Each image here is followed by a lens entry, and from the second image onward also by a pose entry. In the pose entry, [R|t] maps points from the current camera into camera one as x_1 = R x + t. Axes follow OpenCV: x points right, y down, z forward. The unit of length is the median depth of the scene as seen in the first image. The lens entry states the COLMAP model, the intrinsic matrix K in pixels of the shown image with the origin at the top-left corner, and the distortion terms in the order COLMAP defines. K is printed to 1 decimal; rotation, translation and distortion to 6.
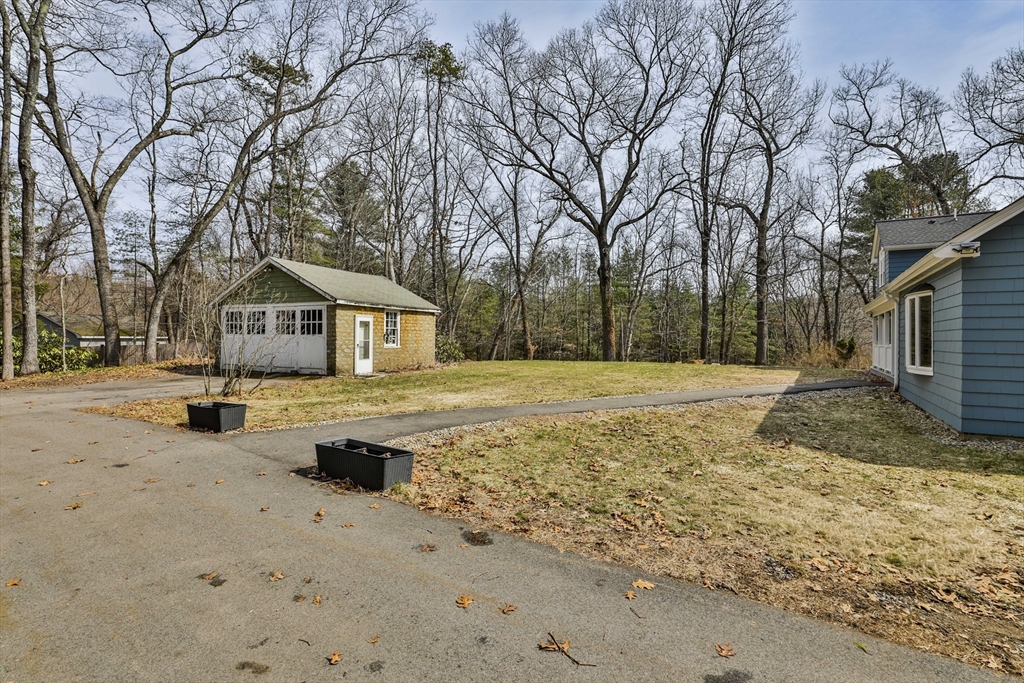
lens RADIAL K [[493.2, 0, 515.9], [0, 493.2, 337.8], [0, 0, 1]] dist [-0.028439, 0.006834]
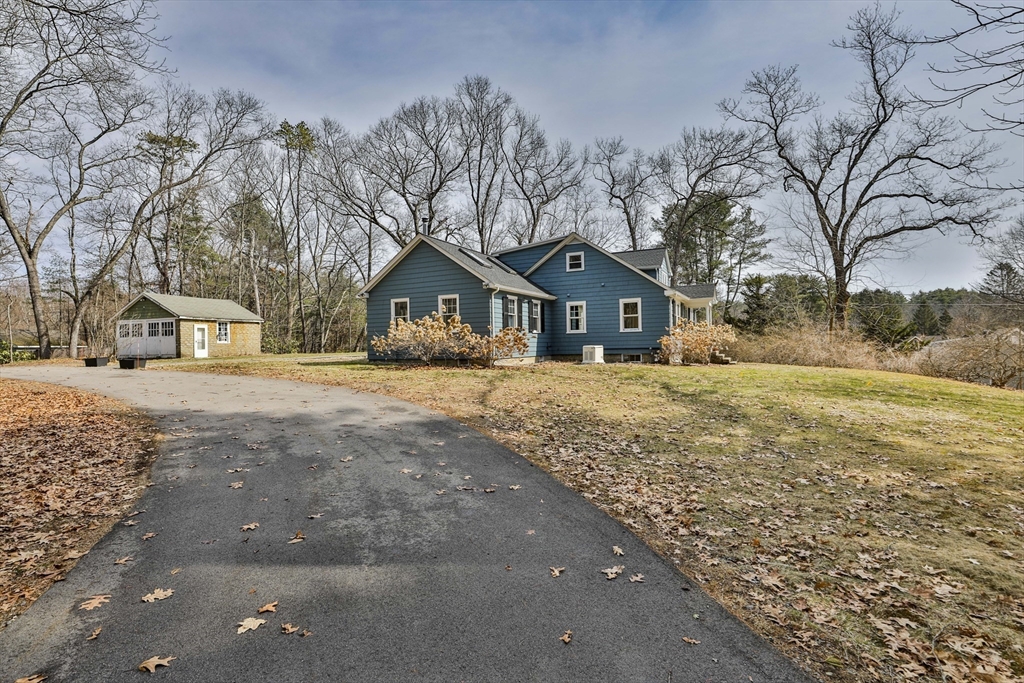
lens RADIAL K [[493.2, 0, 514.8], [0, 493.2, 345.7], [0, 0, 1]] dist [-0.028439, 0.006834]
pose [[0.995636, -0.026902, 0.089360, 0.516373], [0.026833, 0.999638, 0.001968, 0.044934], [-0.089381, 0.000438, 0.995997, -0.664613]]
